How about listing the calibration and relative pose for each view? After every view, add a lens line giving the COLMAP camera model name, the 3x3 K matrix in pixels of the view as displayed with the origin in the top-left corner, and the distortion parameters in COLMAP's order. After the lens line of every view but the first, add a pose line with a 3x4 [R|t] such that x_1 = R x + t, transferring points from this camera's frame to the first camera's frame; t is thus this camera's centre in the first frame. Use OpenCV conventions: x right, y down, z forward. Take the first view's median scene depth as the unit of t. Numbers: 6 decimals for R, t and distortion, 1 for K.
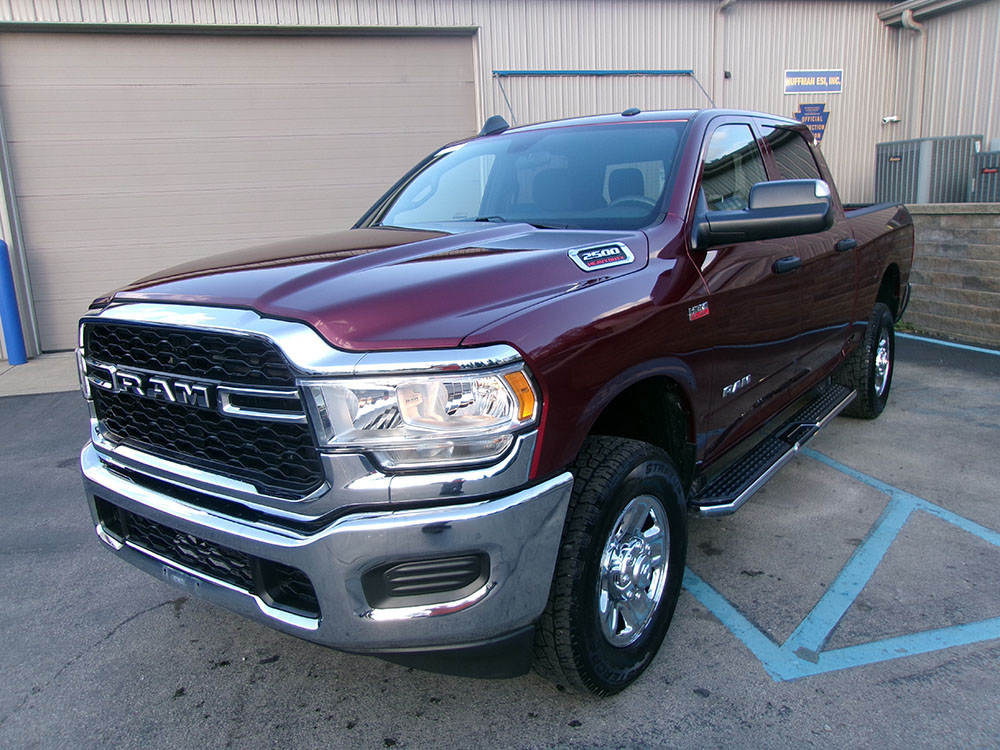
lens RADIAL K [[770.4, 0, 499.9], [0, 770.4, 377.4], [0, 0, 1]] dist [0.004944, 0.013113]
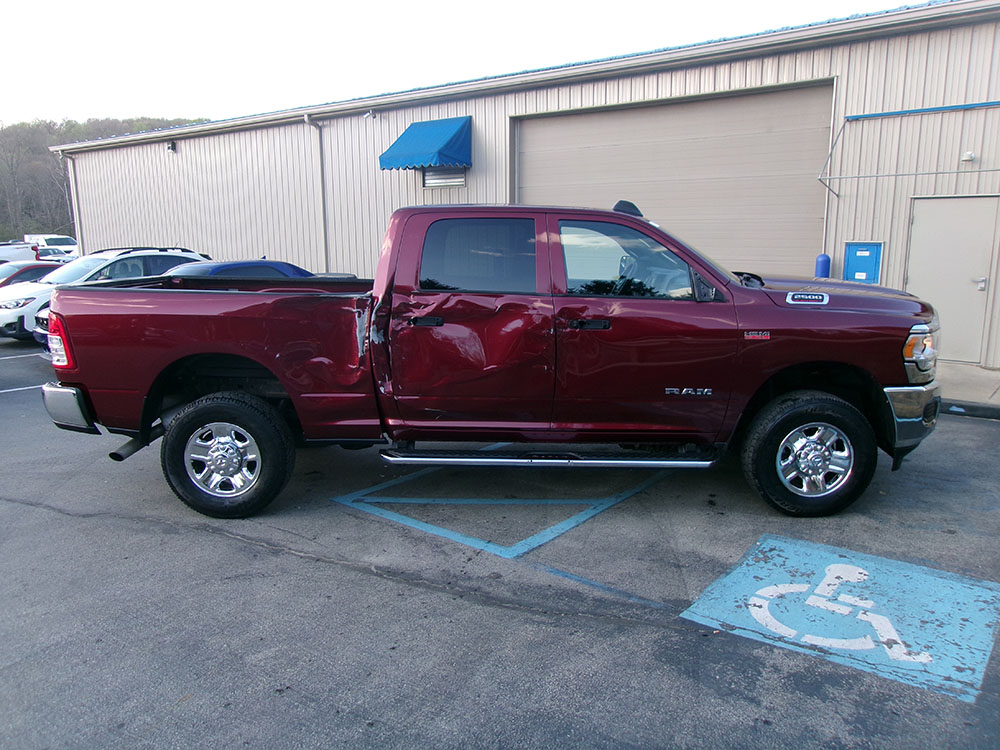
lens RADIAL K [[778.4, 0, 500.0], [0, 778.4, 375.0], [0, 0, 1]] dist [0.006093, 0.008088]
pose [[0.588730, 0.186758, -0.786460, 0.618841], [-0.188359, 0.977856, 0.091206, -0.060216], [0.786078, 0.094441, 0.610870, 0.010226]]
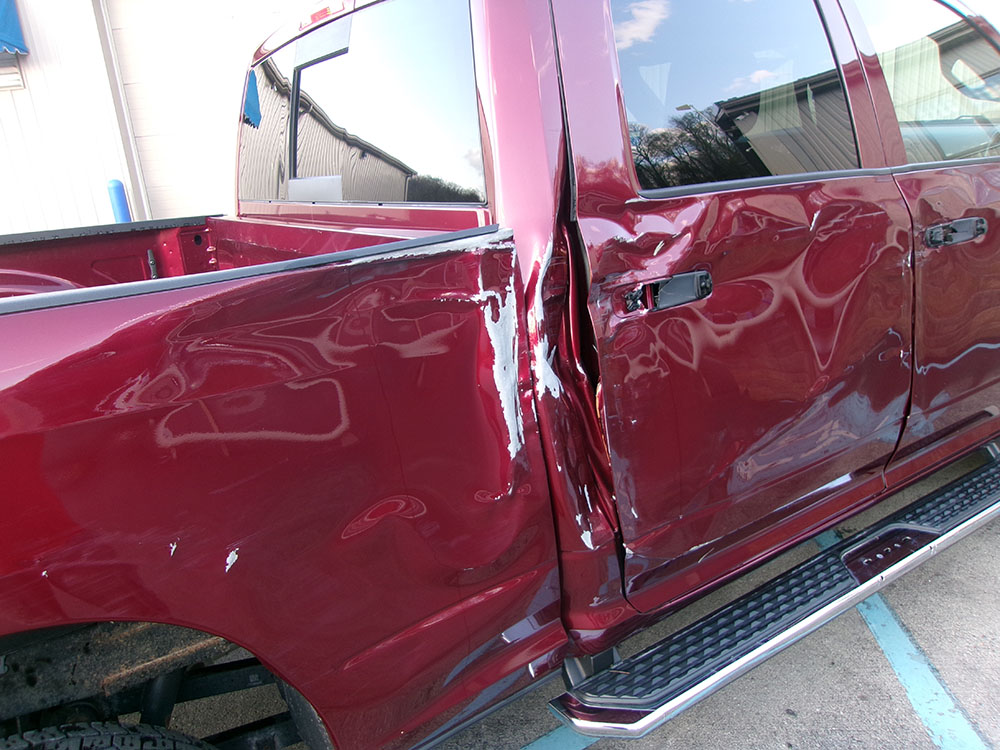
lens RADIAL K [[770.6, 0, 500.0], [0, 770.6, 375.0], [0, 0, 1]] dist [-0.009193, 0.010682]
pose [[0.945440, 0.058244, -0.320548, 0.191228], [-0.023378, 0.993482, 0.111563, -0.038155], [0.324957, -0.097982, 0.940639, 0.118905]]
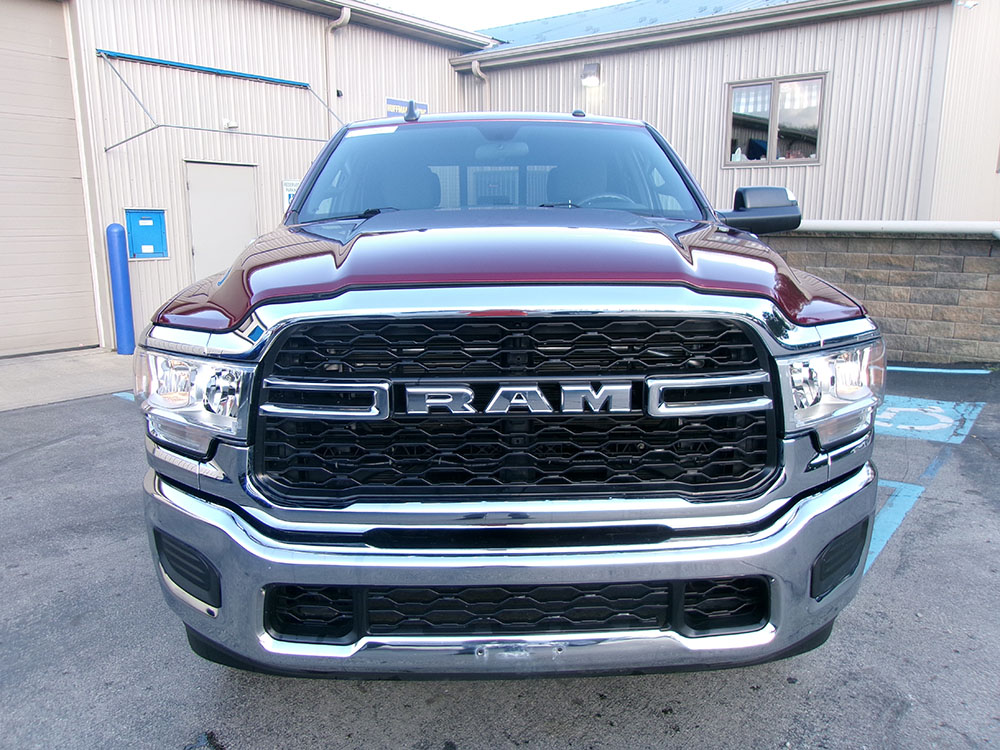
lens RADIAL K [[765.2, 0, 500.0], [0, 765.2, 375.0], [0, 0, 1]] dist [-0.001006, -0.000549]
pose [[0.778422, -0.088538, 0.621466, -0.215473], [0.108450, 0.994085, 0.005784, -0.004058], [-0.618302, 0.062895, 0.783420, 0.103769]]
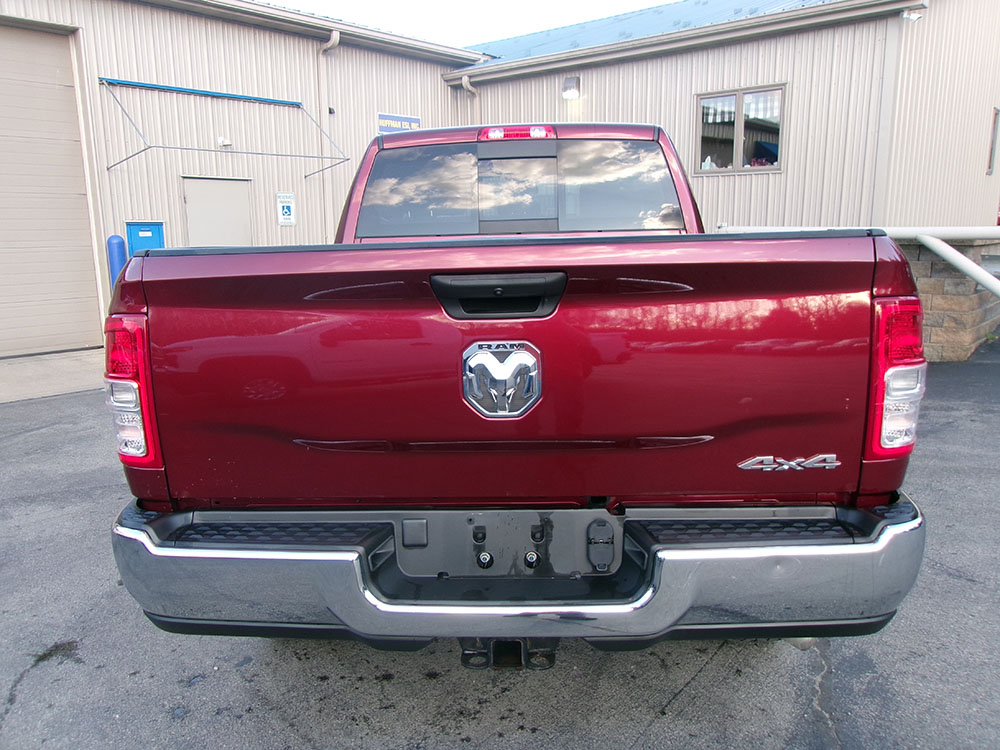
lens RADIAL K [[770.6, 0, 500.0], [0, 770.6, 375.0], [0, 0, 1]] dist [-0.009193, 0.010682]
pose [[0.816746, -0.081483, 0.571215, -0.171503], [0.104969, 0.994441, -0.008232, 0.013339], [-0.567369, 0.066683, 0.820759, -0.000580]]
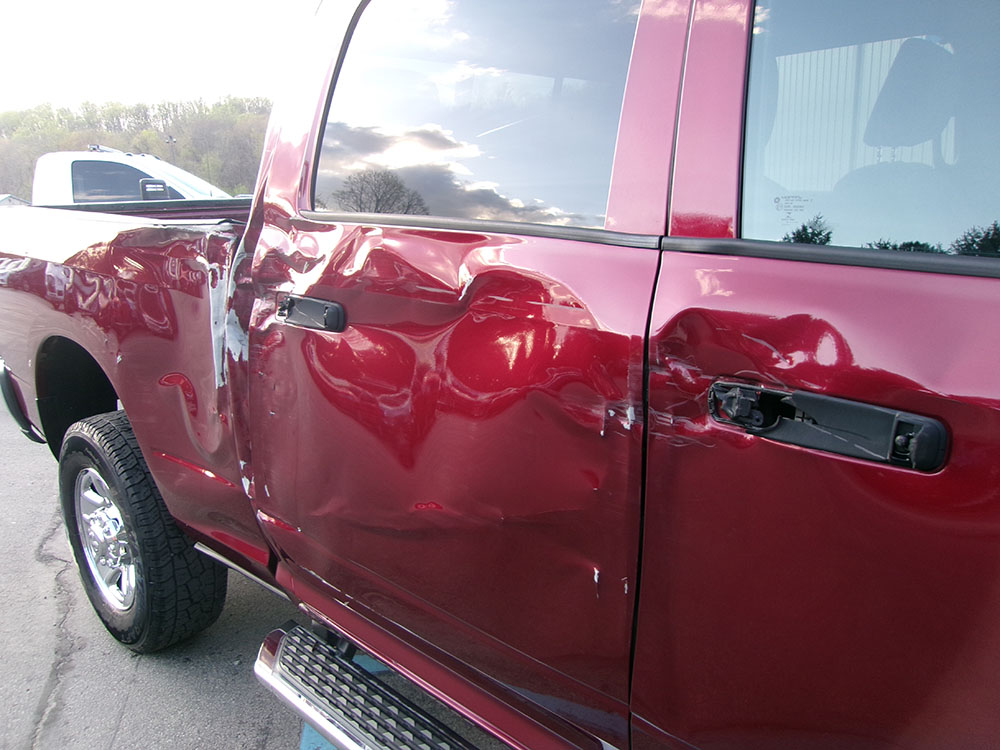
lens RADIAL K [[783.6, 0, 496.8], [0, 783.6, 369.4], [0, 0, 1]] dist [-0.018958, 0.002411]
pose [[-0.130653, 0.282417, -0.950353, 0.328854], [-0.162709, 0.939464, 0.301550, -0.083791], [0.977985, 0.194029, -0.076792, 0.340505]]
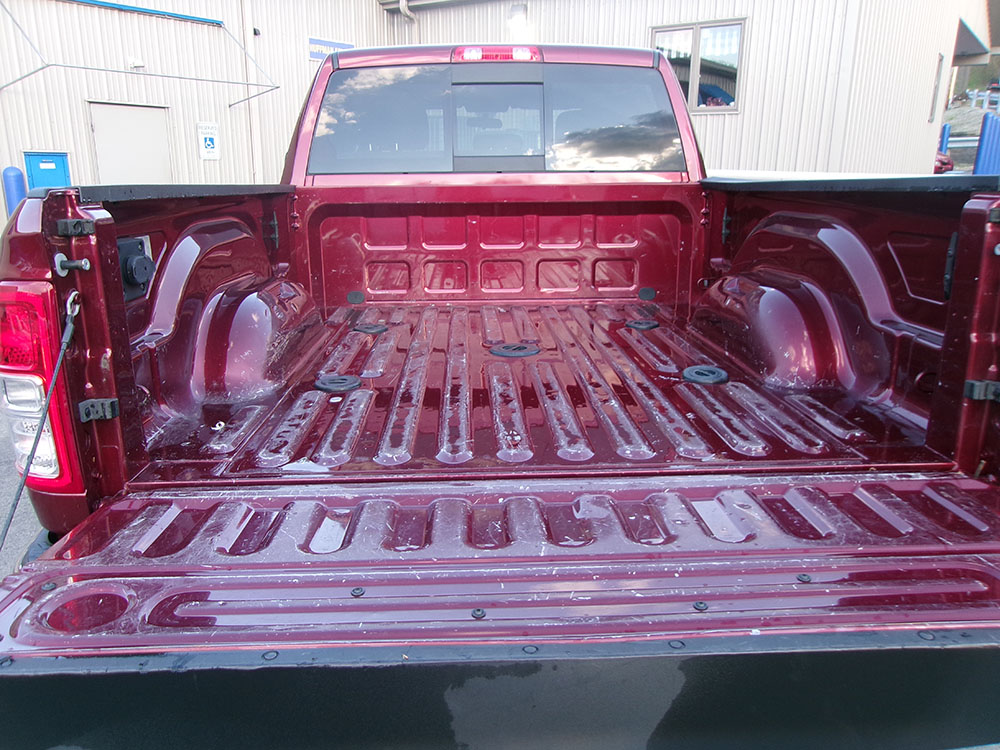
lens RADIAL K [[765.5, 0, 502.0], [0, 765.5, 376.3], [0, 0, 1]] dist [-0.002310, 0.001097]
pose [[0.758340, -0.131275, 0.638504, -0.160691], [0.105125, 0.991320, 0.078957, 0.001822], [-0.643326, 0.007246, 0.765558, 0.052535]]
